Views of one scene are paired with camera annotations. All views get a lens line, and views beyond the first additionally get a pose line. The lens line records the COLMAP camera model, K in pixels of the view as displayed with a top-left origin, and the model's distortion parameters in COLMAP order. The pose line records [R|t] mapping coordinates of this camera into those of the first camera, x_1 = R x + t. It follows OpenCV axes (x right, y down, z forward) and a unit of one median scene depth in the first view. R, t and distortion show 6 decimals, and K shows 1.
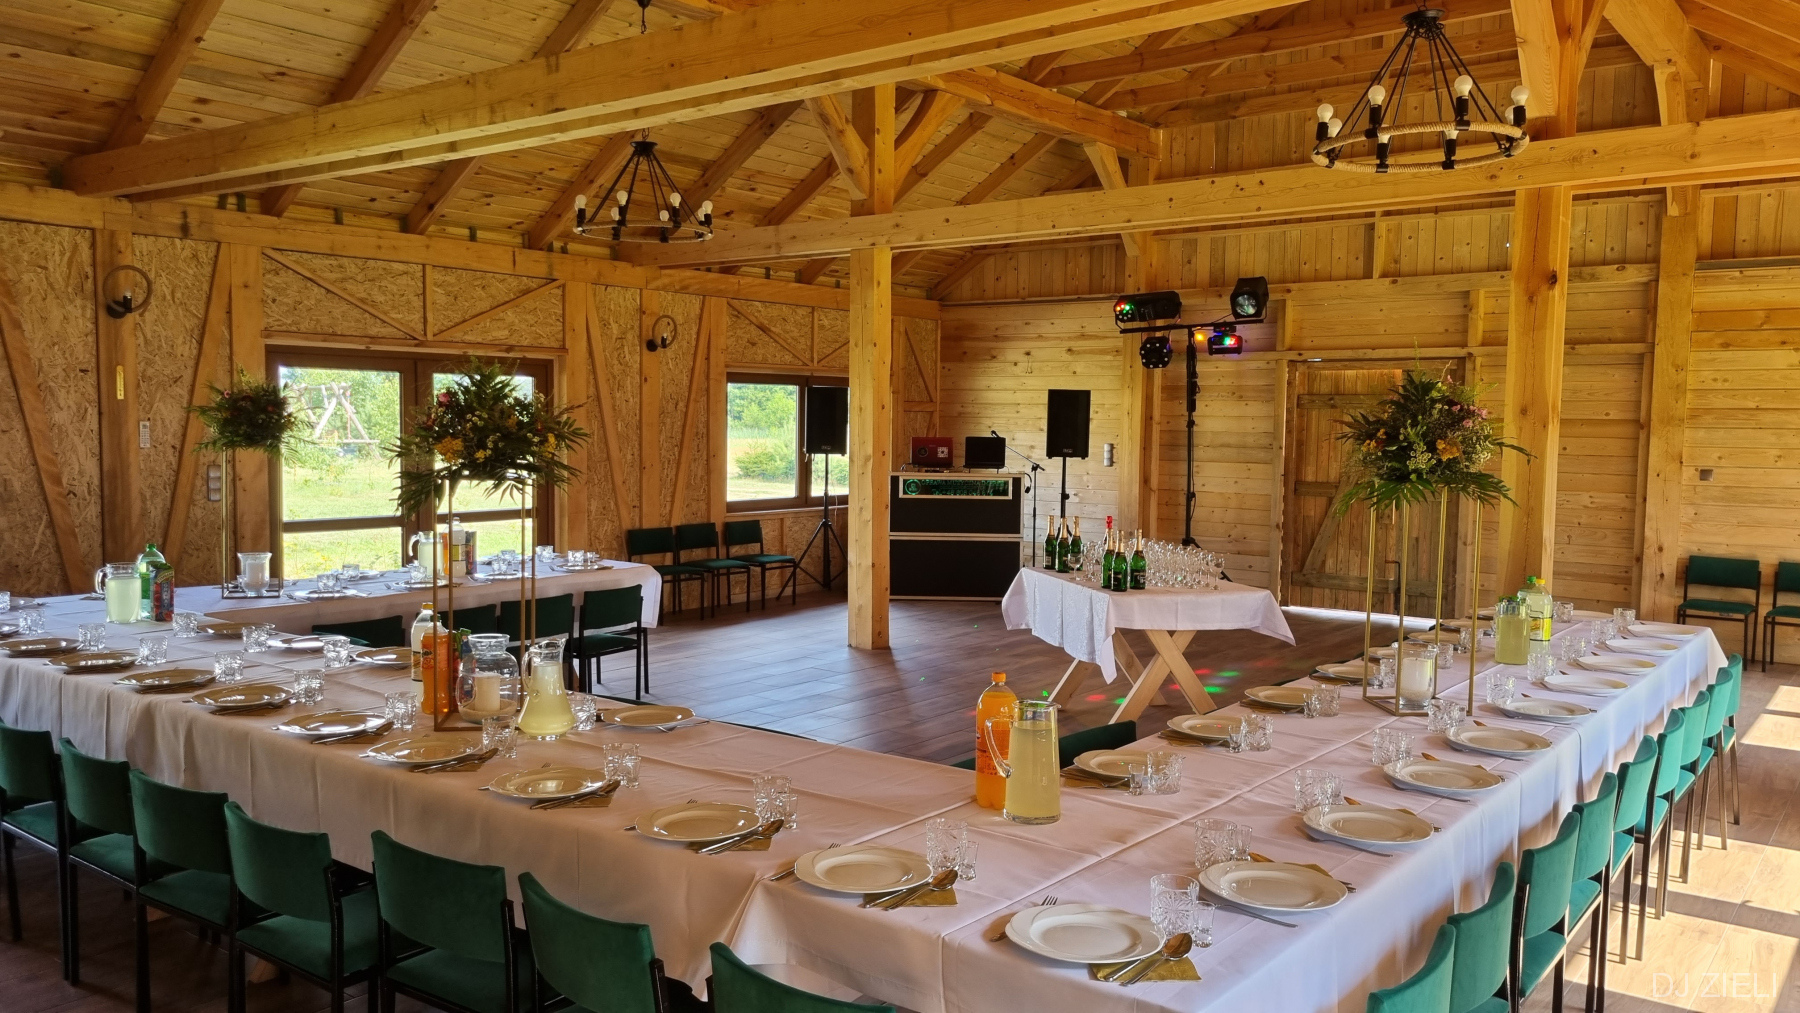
lens RADIAL K [[1348.5, 0, 922.6], [0, 1348.5, 513.5], [0, 0, 1]] dist [0.053918, -0.033334]
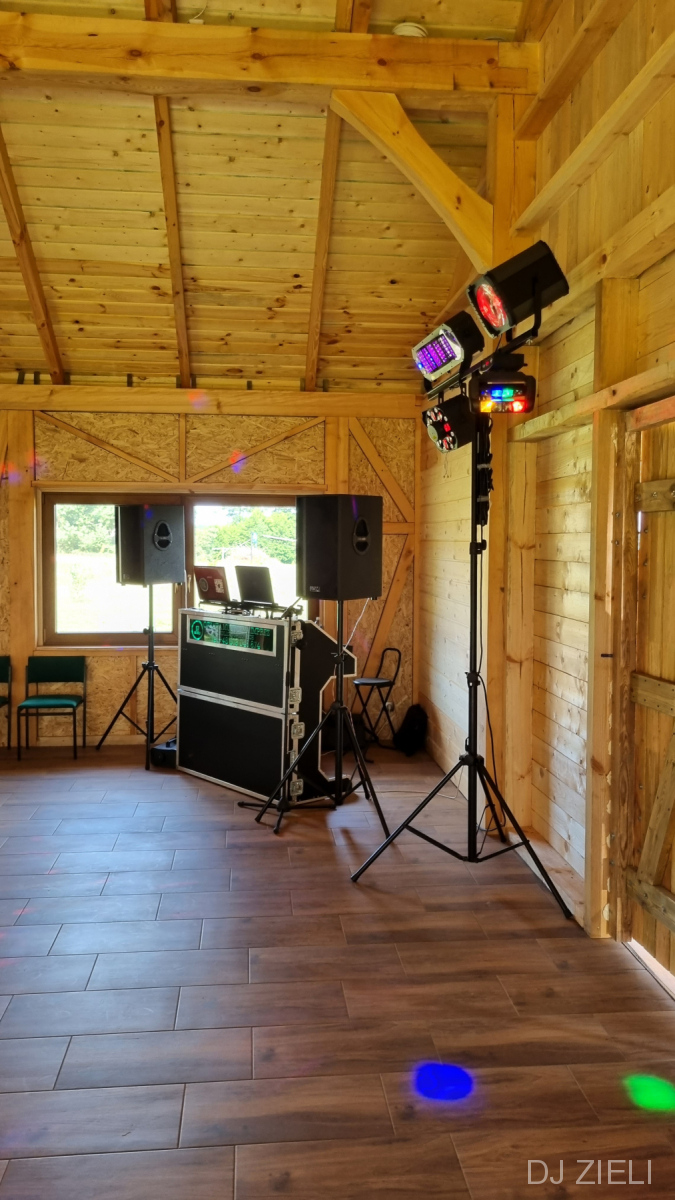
lens RADIAL K [[899.0, 0, 344.5], [0, 899.0, 552.5], [0, 0, 1]] dist [0.053918, -0.033334]
pose [[0.675951, 0.002457, -0.736943, 0.441971], [-0.042679, 0.998447, -0.035818, -0.050217], [0.735710, 0.055663, 0.675005, 0.733762]]
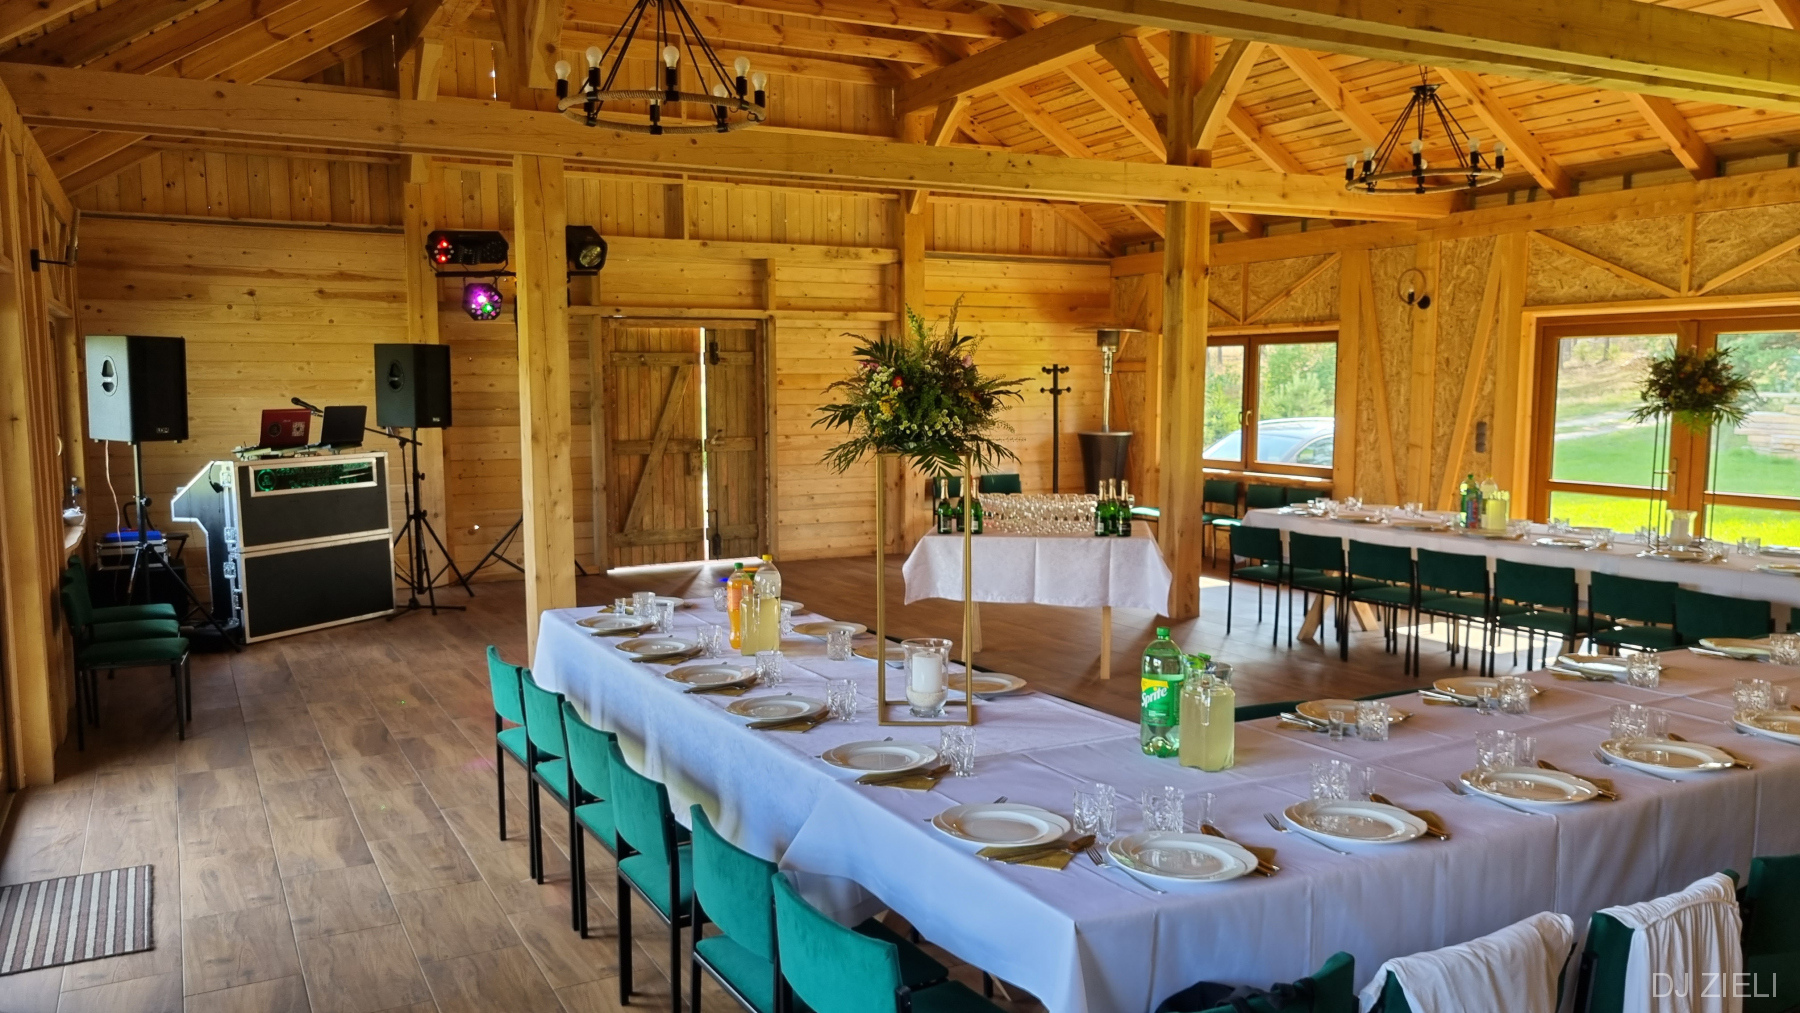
lens RADIAL K [[1348.5, 0, 901.0], [0, 1348.5, 522.3], [0, 0, 1]] dist [0.053918, -0.033334]
pose [[0.416847, -0.112868, 0.901942, -0.531367], [0.075106, 0.993145, 0.089570, -0.037816], [-0.905868, 0.030404, 0.422467, 0.409186]]
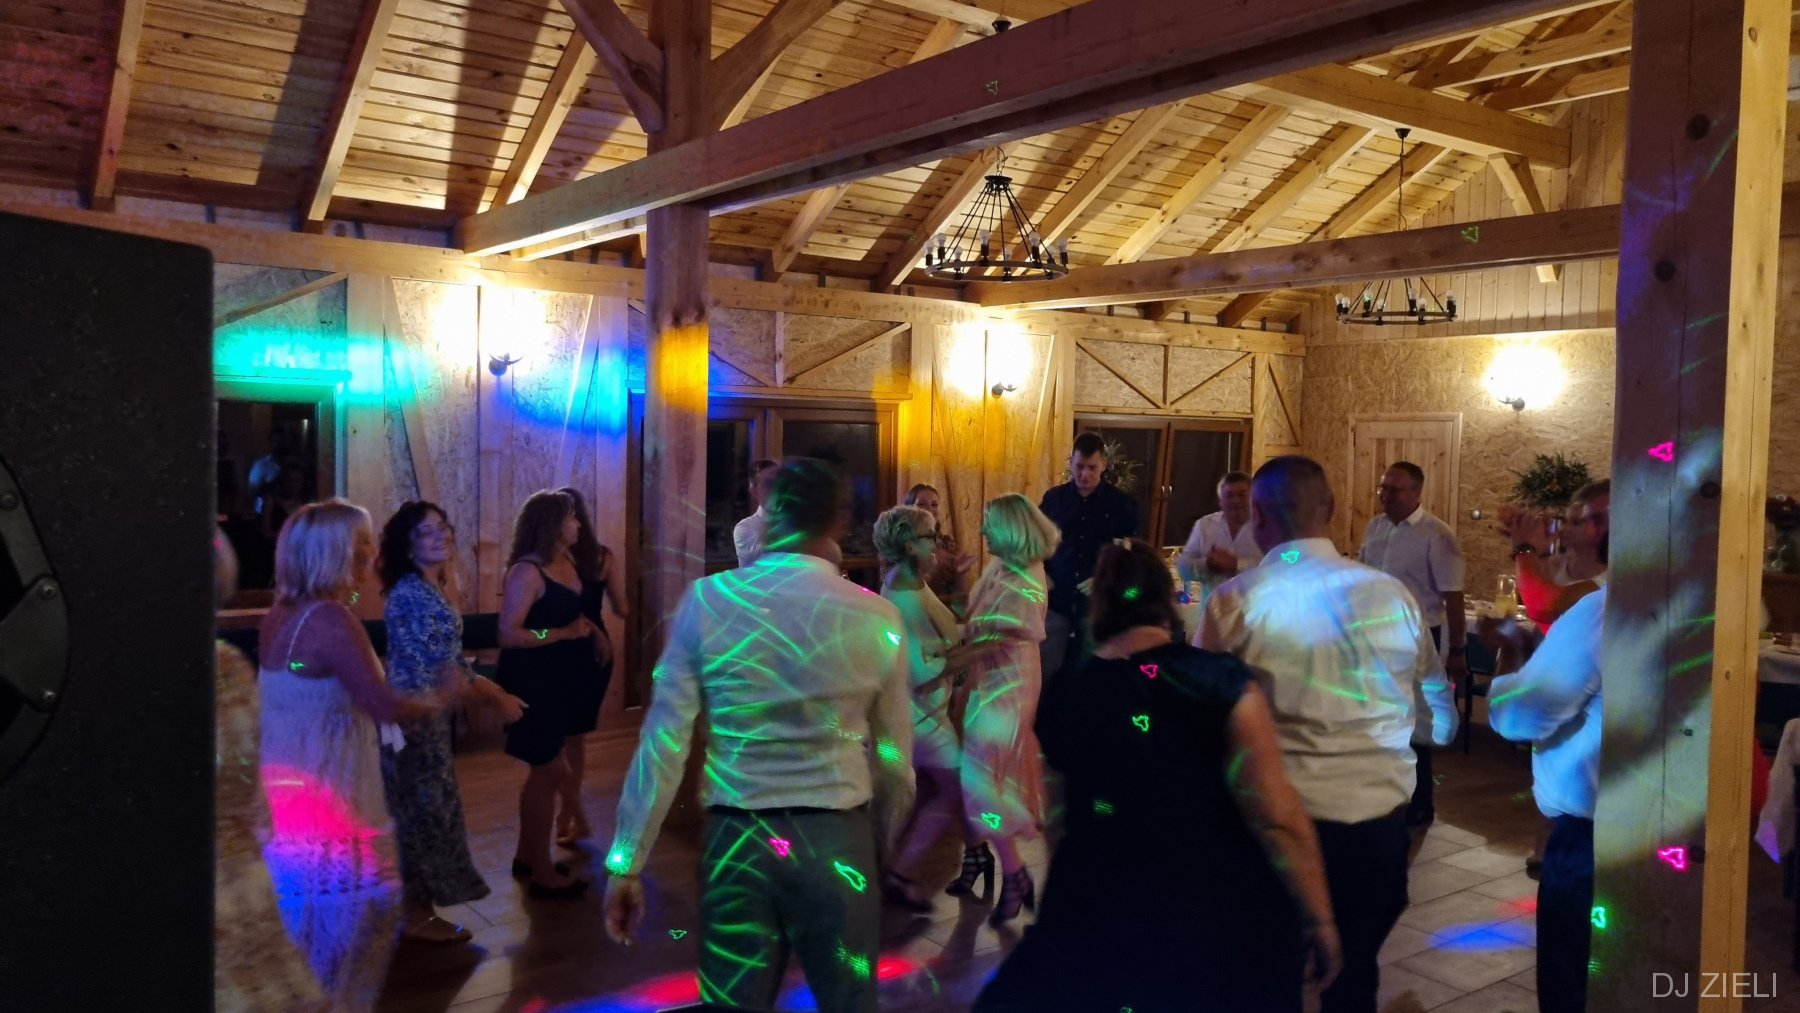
lens RADIAL K [[1348.5, 0, 894.2], [0, 1348.5, 506.1], [0, 0, 1]] dist [0.053918, -0.033334]
pose [[-0.962014, -0.045333, 0.269210, 0.034882], [-0.012805, 0.992524, 0.121376, -0.088431], [-0.272700, 0.113318, -0.955402, 1.081159]]
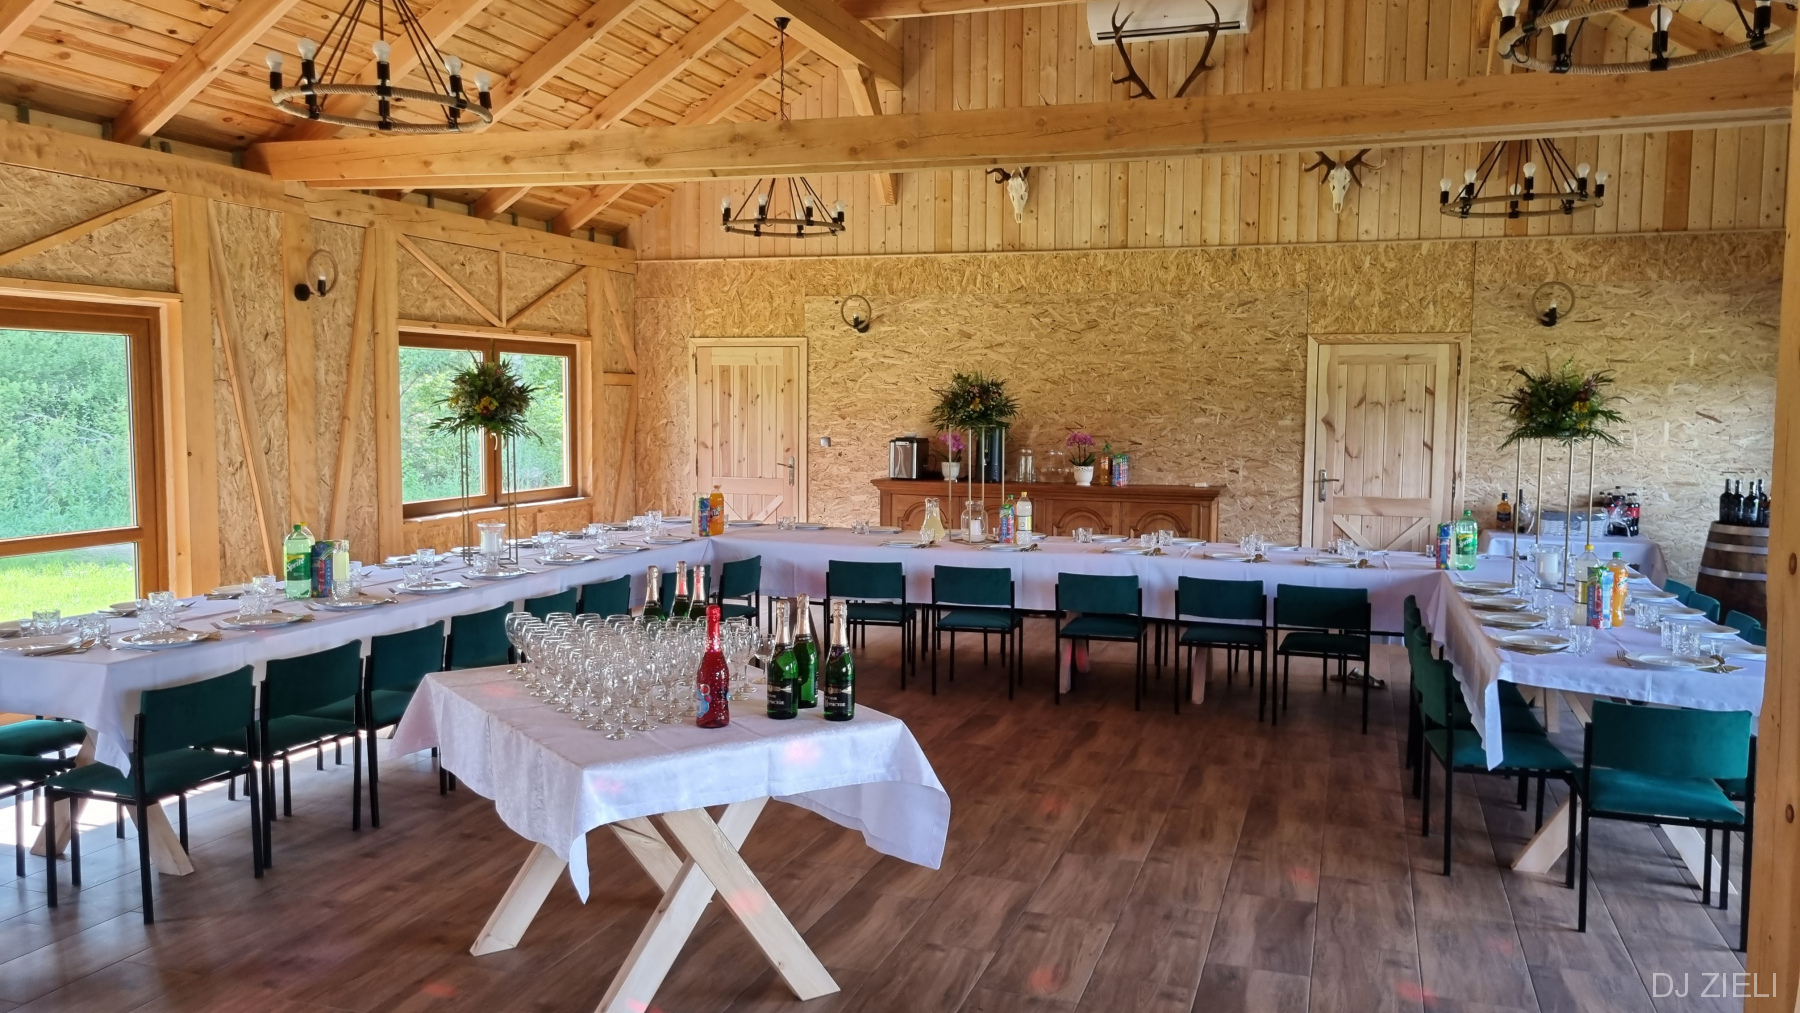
lens RADIAL K [[1348.5, 0, 908.8], [0, 1348.5, 503.6], [0, 0, 1]] dist [0.053918, -0.033334]
pose [[-0.946706, 0.003050, -0.322084, 0.145660], [-0.045436, 0.988692, 0.142912, -0.064763], [0.318878, 0.149930, -0.935862, 0.947484]]
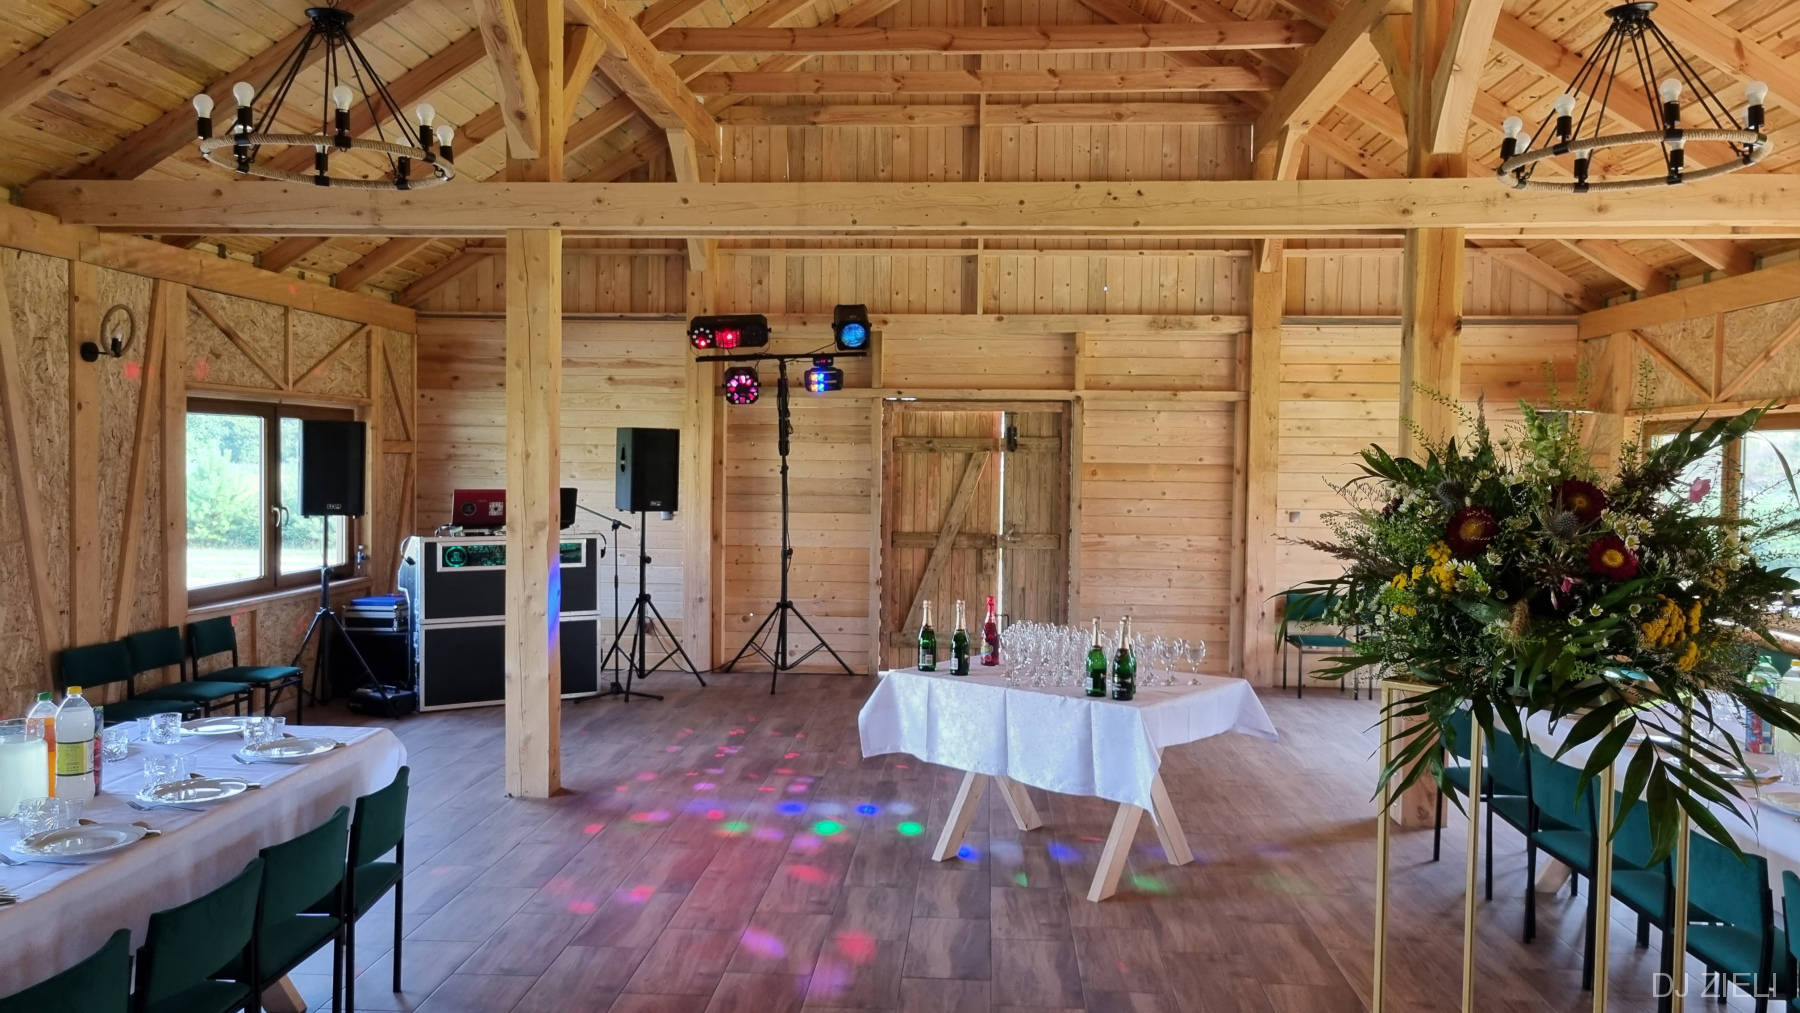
lens RADIAL K [[1348.5, 0, 905.0], [0, 1348.5, 503.1], [0, 0, 1]] dist [0.053918, -0.033334]
pose [[0.831276, -0.021334, 0.555450, -0.222230], [0.038753, 0.999056, -0.019626, -0.025503], [-0.554507, 0.037840, 0.831318, 0.248826]]
